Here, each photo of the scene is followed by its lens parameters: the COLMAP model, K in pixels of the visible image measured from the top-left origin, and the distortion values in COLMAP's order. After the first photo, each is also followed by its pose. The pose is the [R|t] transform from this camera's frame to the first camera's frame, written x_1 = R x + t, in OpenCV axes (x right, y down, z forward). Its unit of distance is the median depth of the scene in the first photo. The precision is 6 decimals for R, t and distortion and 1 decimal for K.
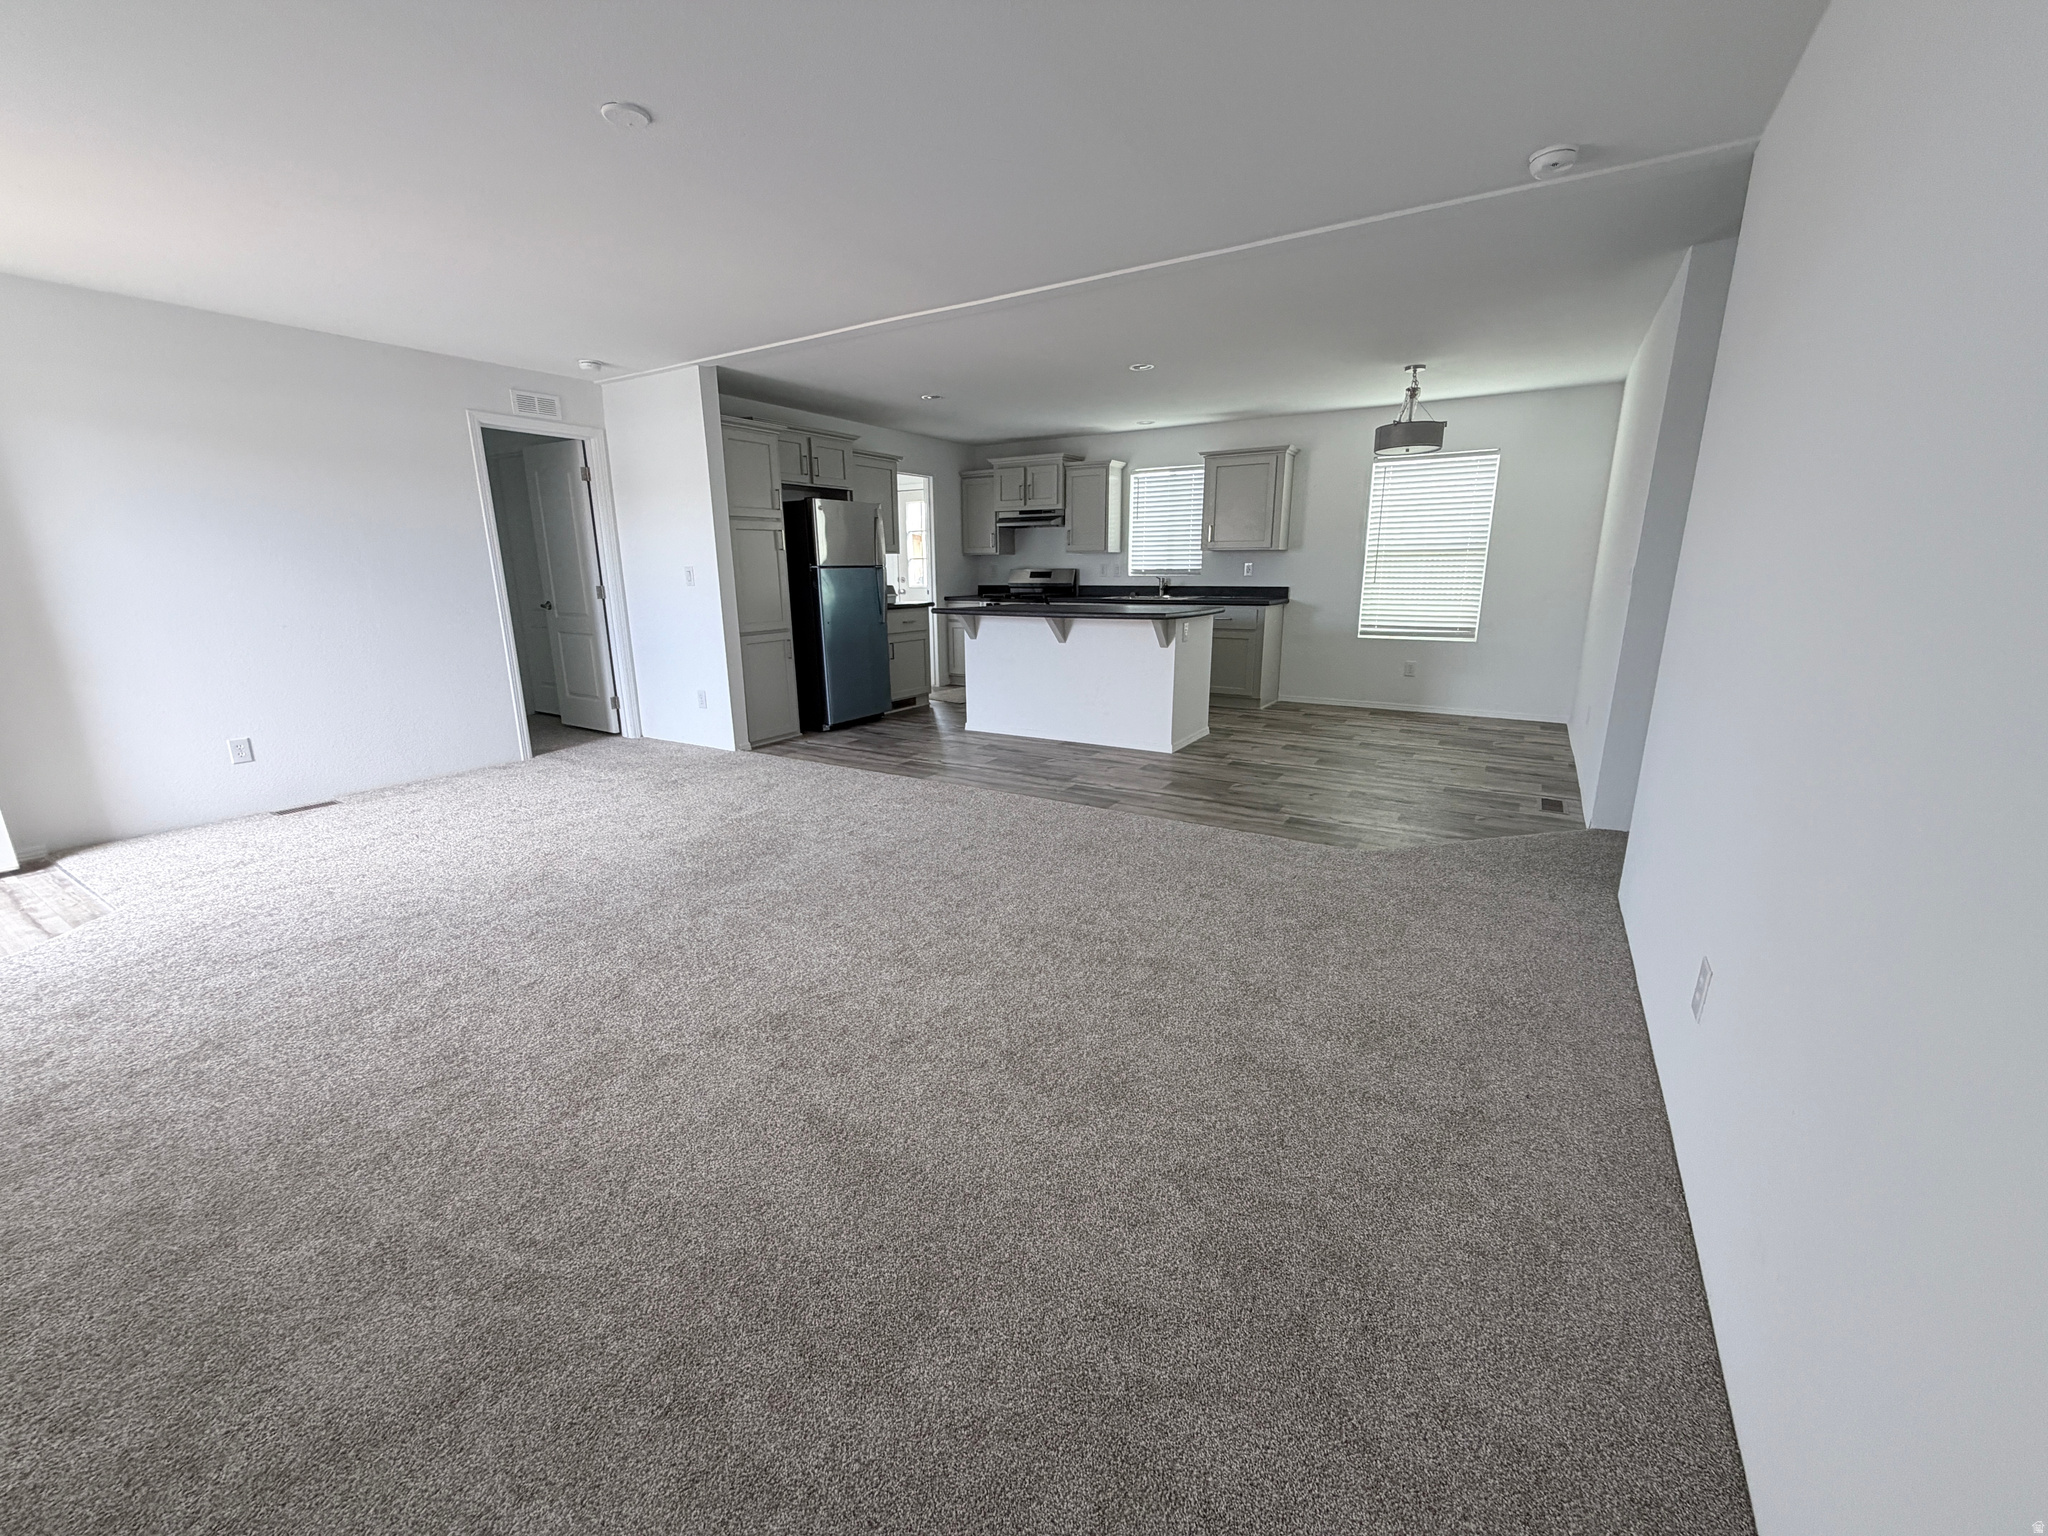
lens RADIAL K [[817.0, 0, 1022.0], [0, 817.0, 763.8], [0, 0, 1]] dist [-0.000537, 0.000070]
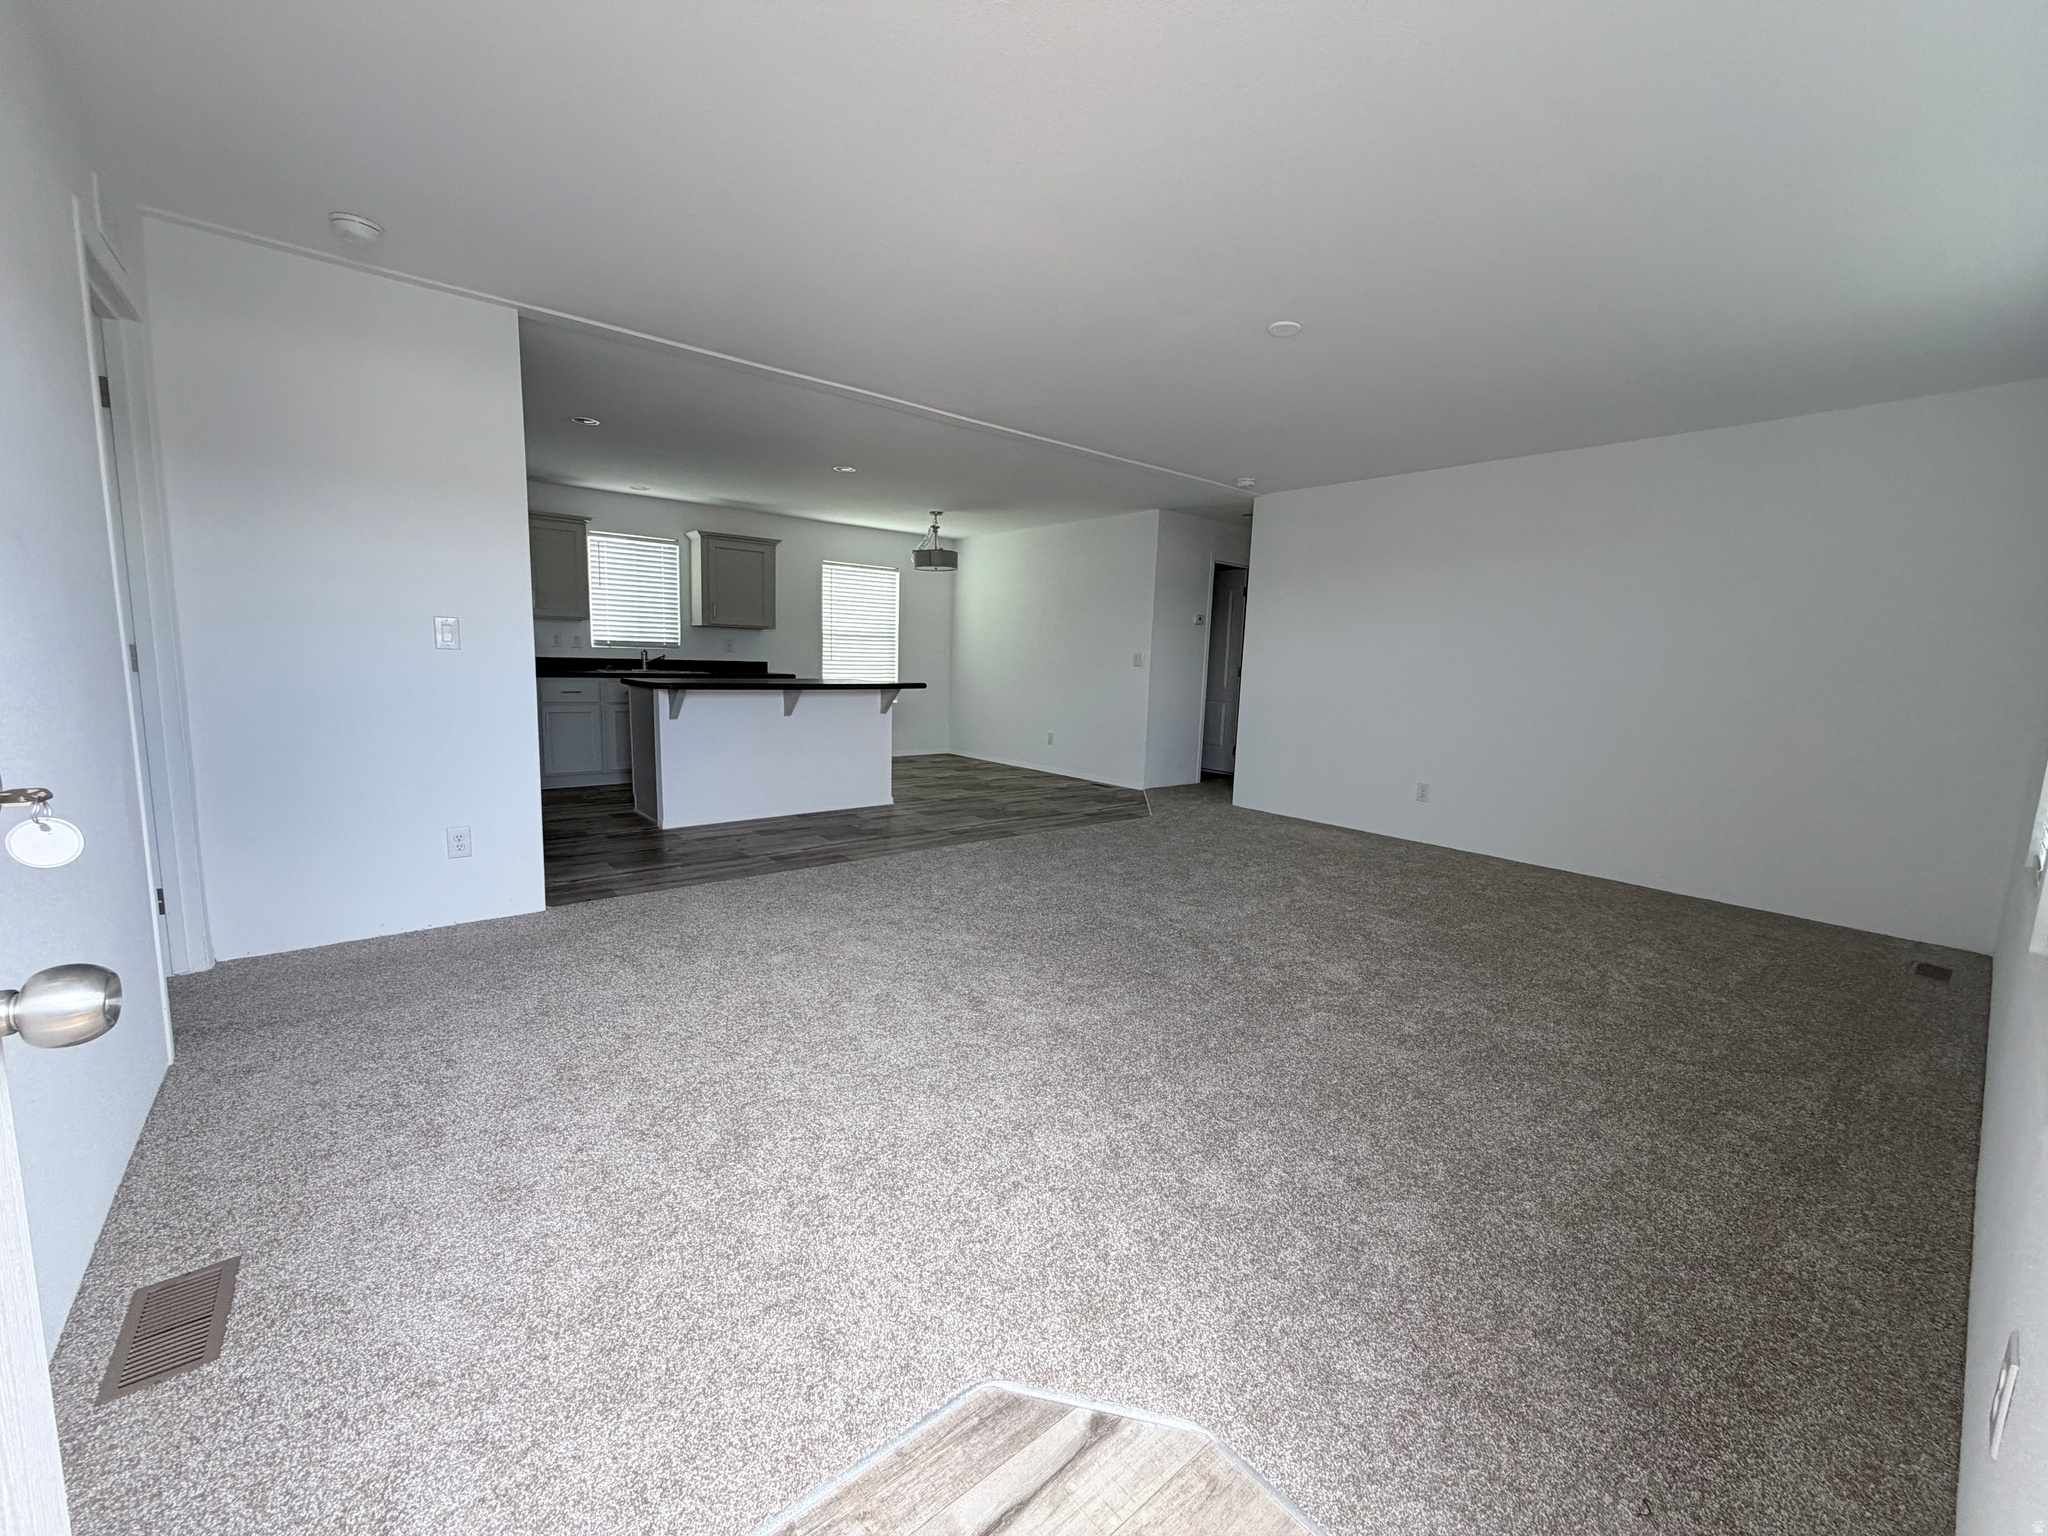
lens RADIAL K [[817.0, 0, 1043.7], [0, 817.0, 781.9], [0, 0, 1]] dist [-0.000537, 0.000070]
pose [[0.296476, -0.125415, 0.946770, -0.605581], [0.197151, 0.978025, 0.067818, -0.052165], [-0.934469, 0.166550, 0.314687, 0.297974]]
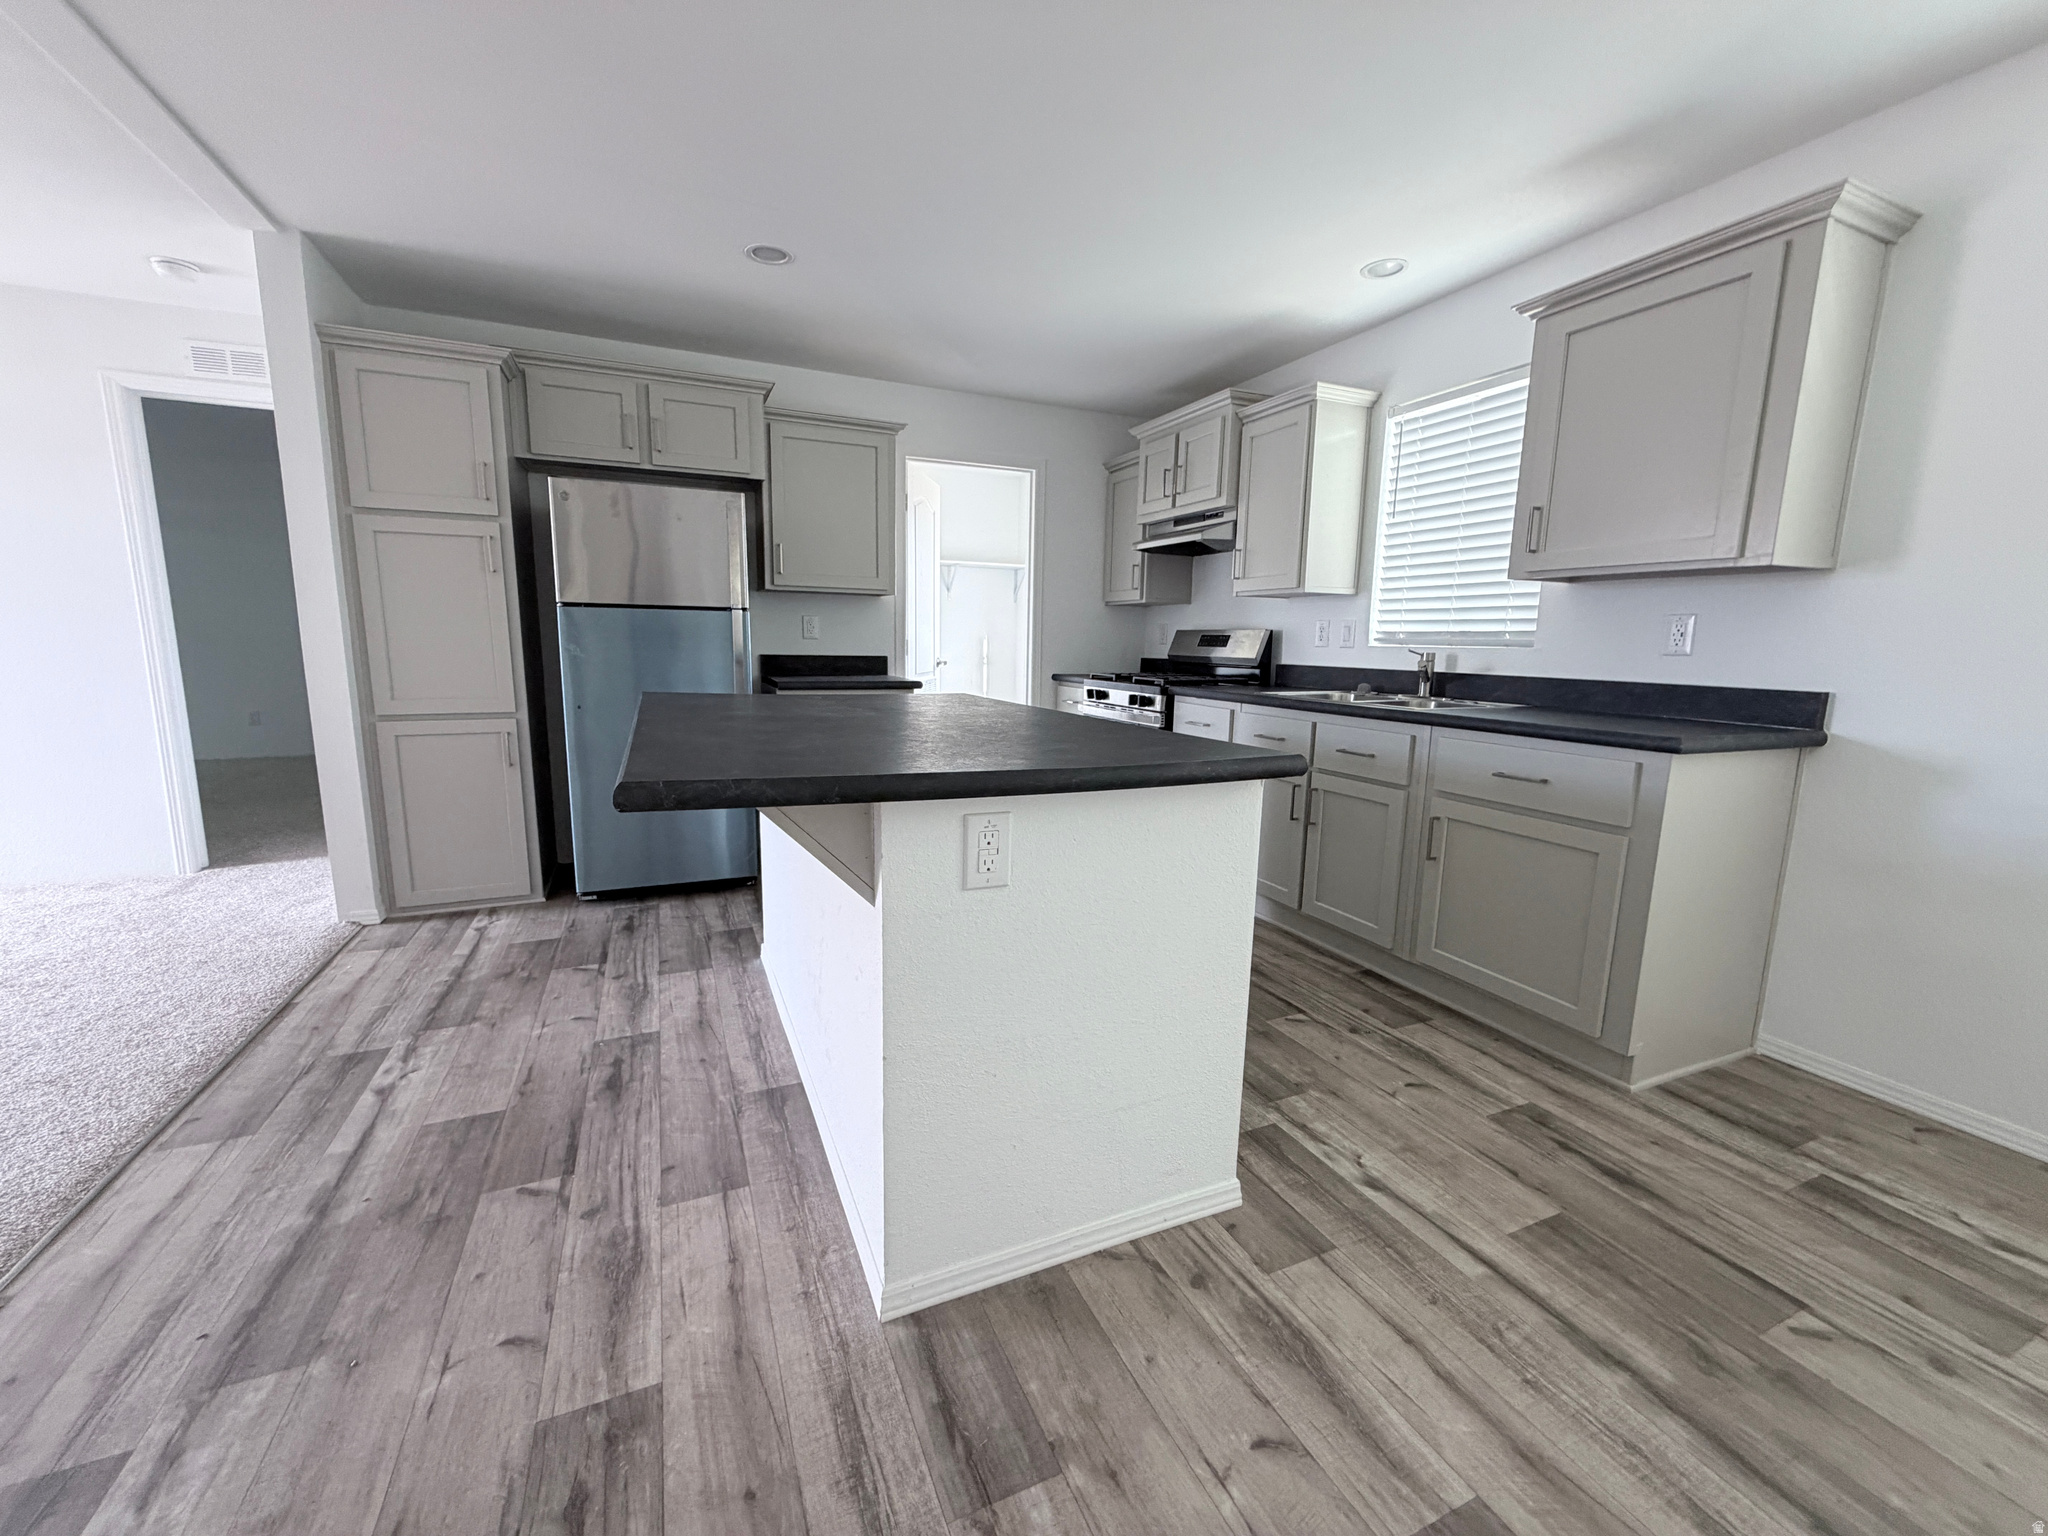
lens RADIAL K [[817.0, 0, 1021.6], [0, 817.0, 765.6], [0, 0, 1]] dist [-0.000537, 0.000070]
pose [[0.821669, 0.109425, -0.559363, 0.238722], [-0.157878, 0.986692, -0.038892, -0.124431], [0.547663, 0.120268, 0.828010, 0.559681]]
